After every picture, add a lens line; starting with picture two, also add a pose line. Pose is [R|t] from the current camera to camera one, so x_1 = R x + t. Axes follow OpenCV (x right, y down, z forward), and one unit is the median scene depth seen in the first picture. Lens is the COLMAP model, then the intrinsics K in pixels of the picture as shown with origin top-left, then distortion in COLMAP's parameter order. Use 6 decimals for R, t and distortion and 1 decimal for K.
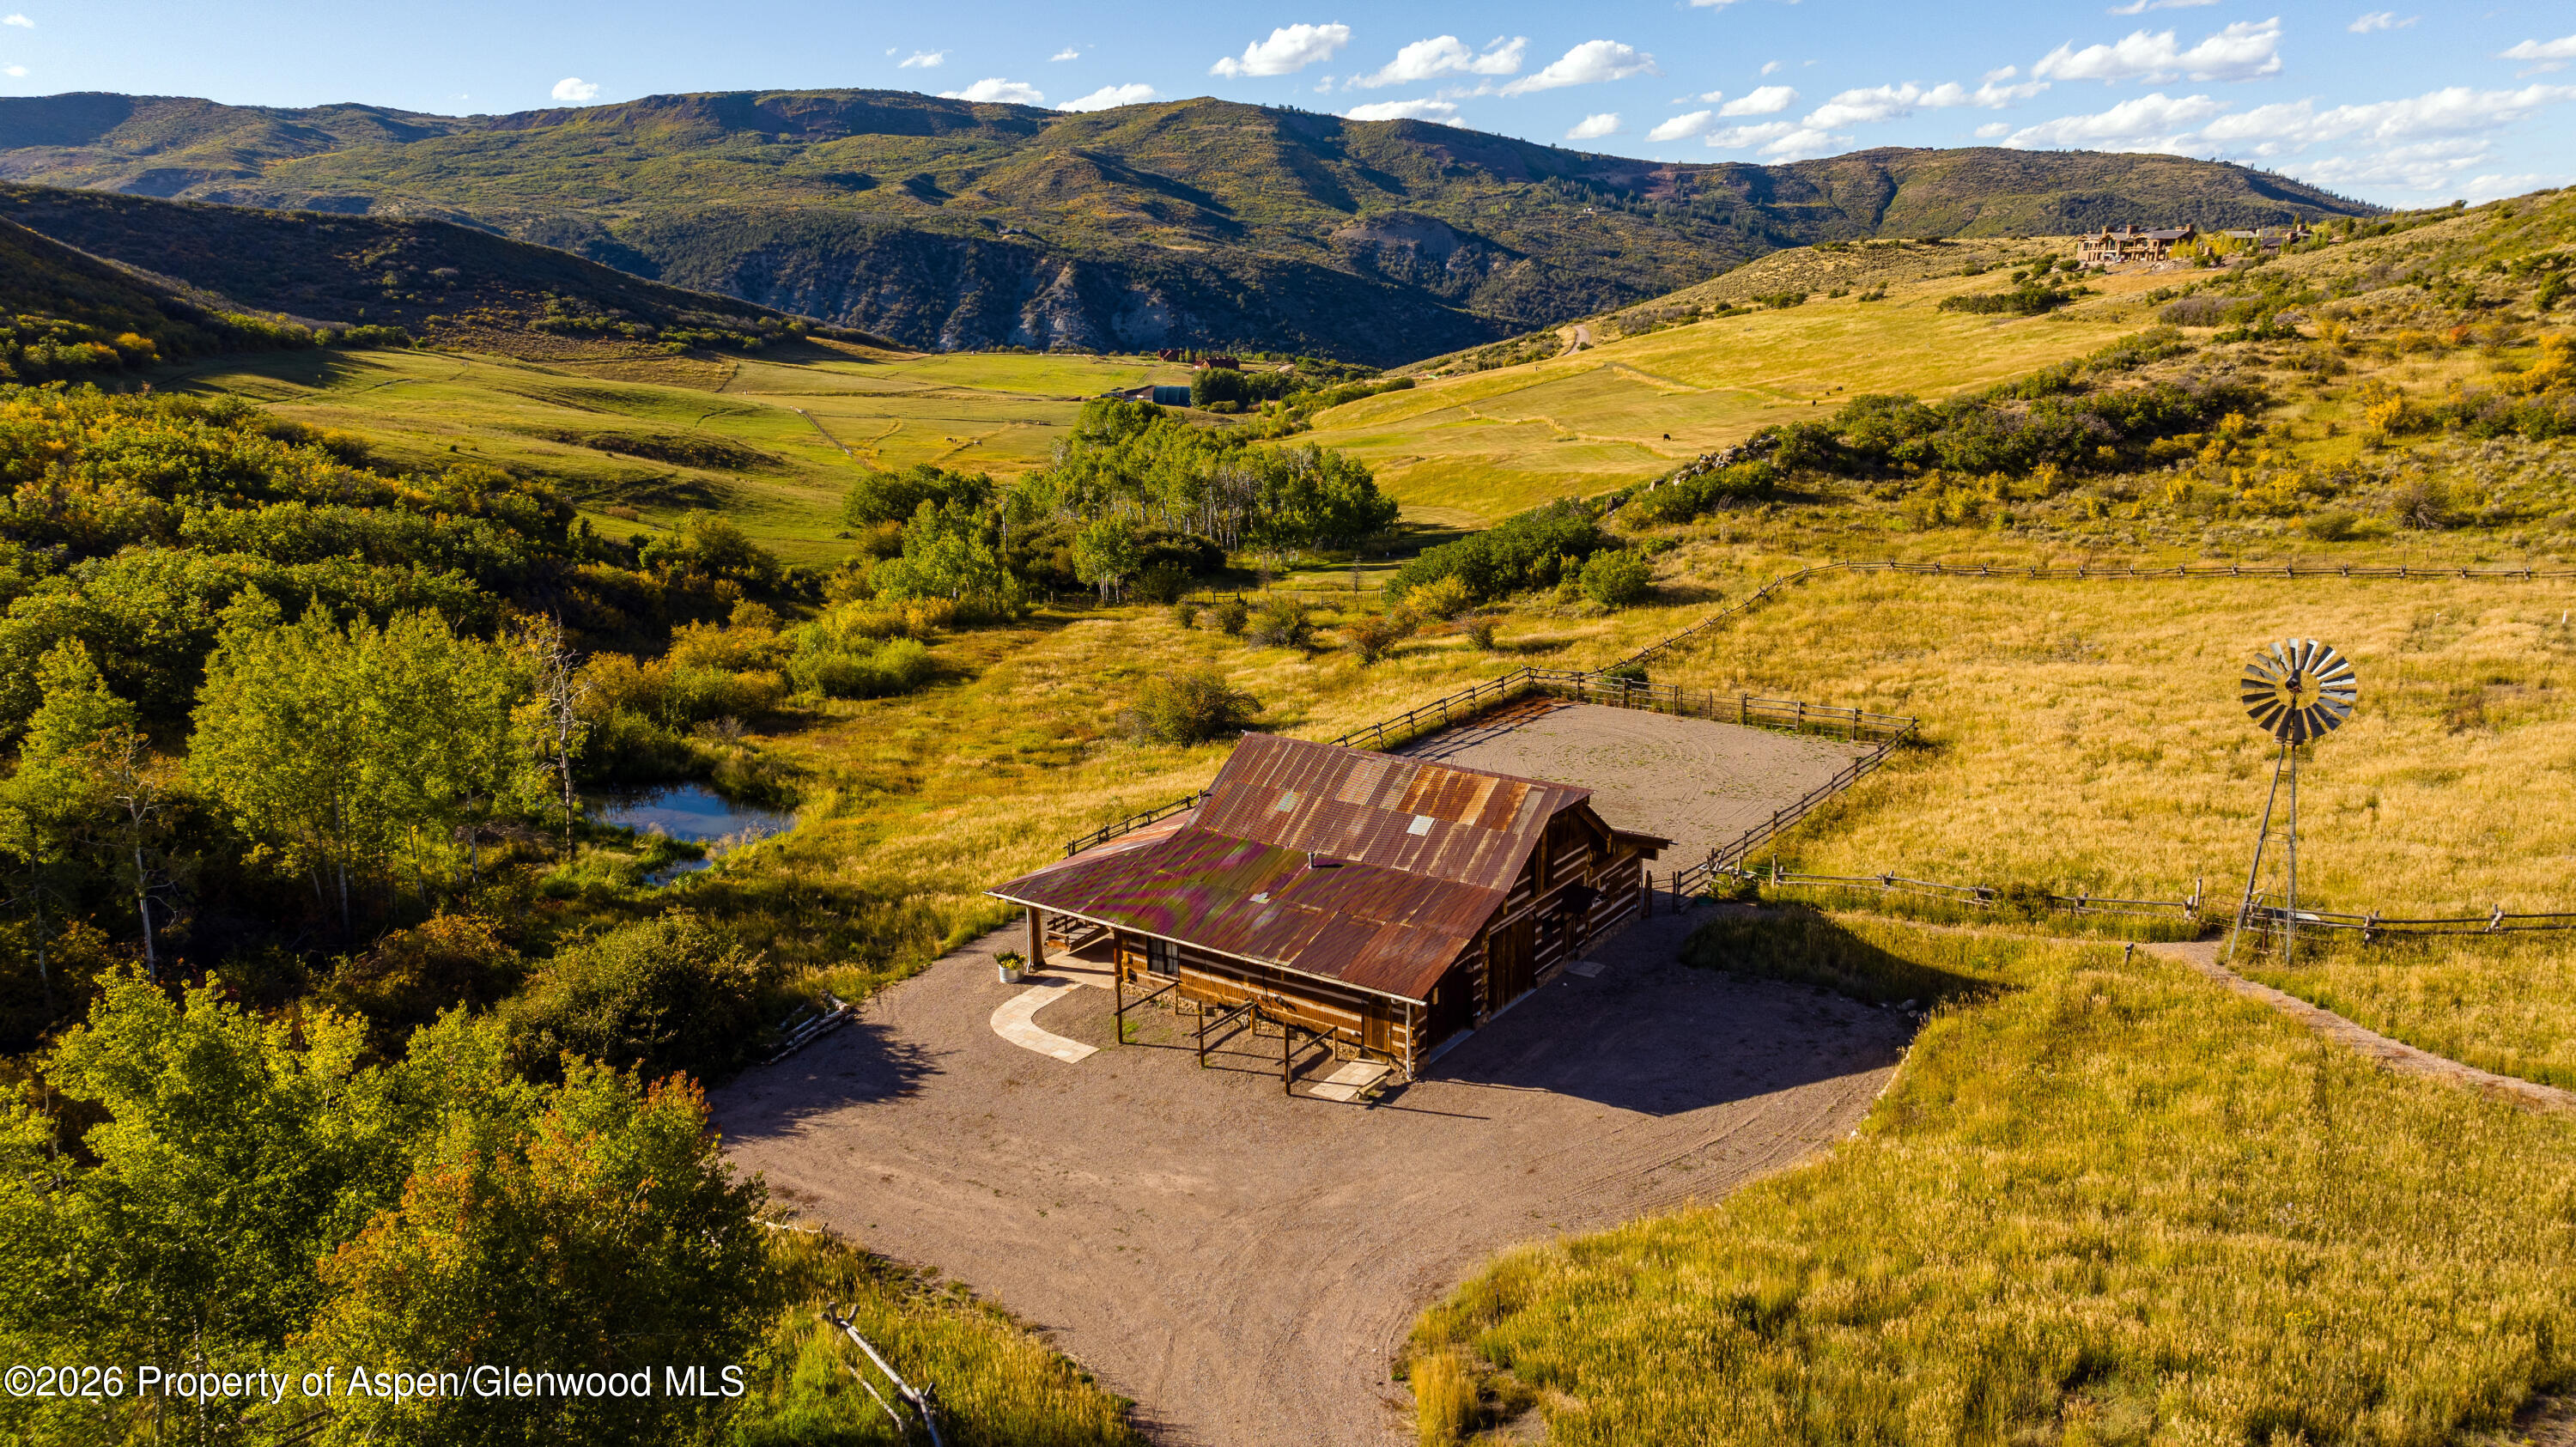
lens RADIAL K [[1801.6, 0, 1288.0], [0, 1801.6, 723.5], [0, 0, 1]] dist [-0.025836, 0.010463]
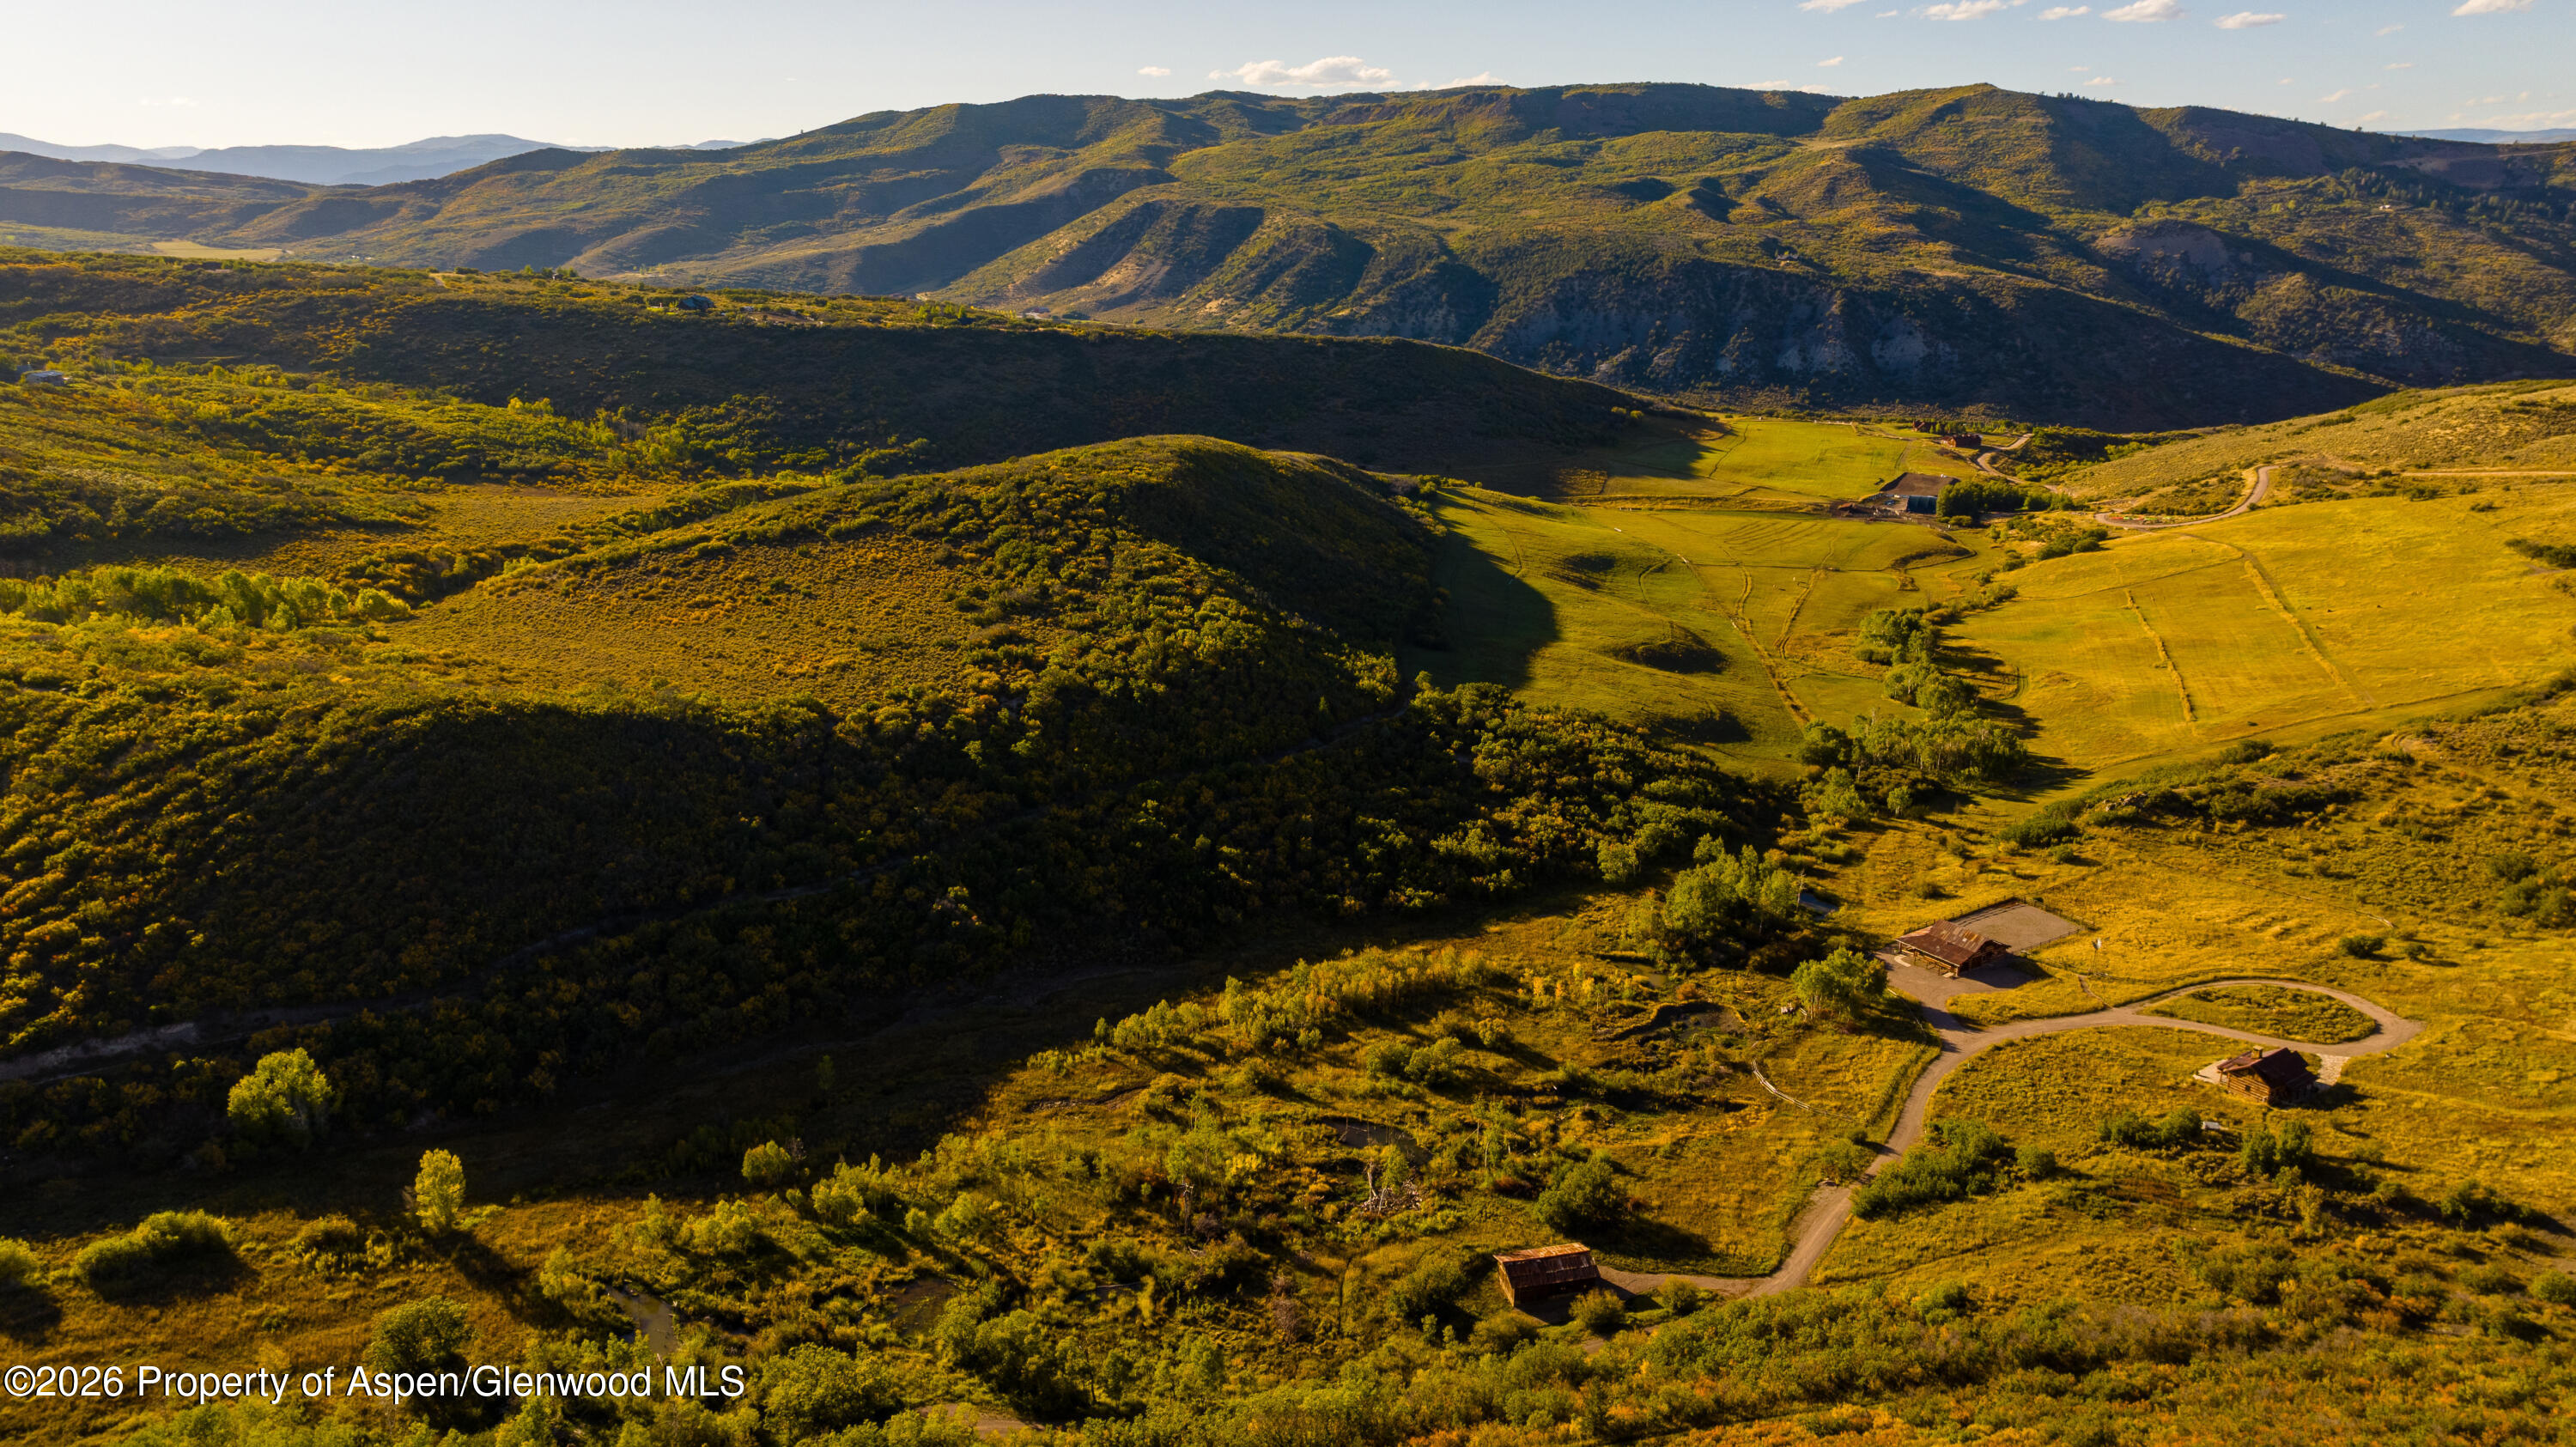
lens RADIAL K [[1801.6, 0, 1288.0], [0, 1801.6, 723.5], [0, 0, 1]] dist [-0.025836, 0.010463]
pose [[0.923771, 0.108168, -0.367351, 0.002928], [-0.088478, 0.993610, 0.070080, -0.025230], [0.372584, -0.032235, 0.927438, -0.155174]]
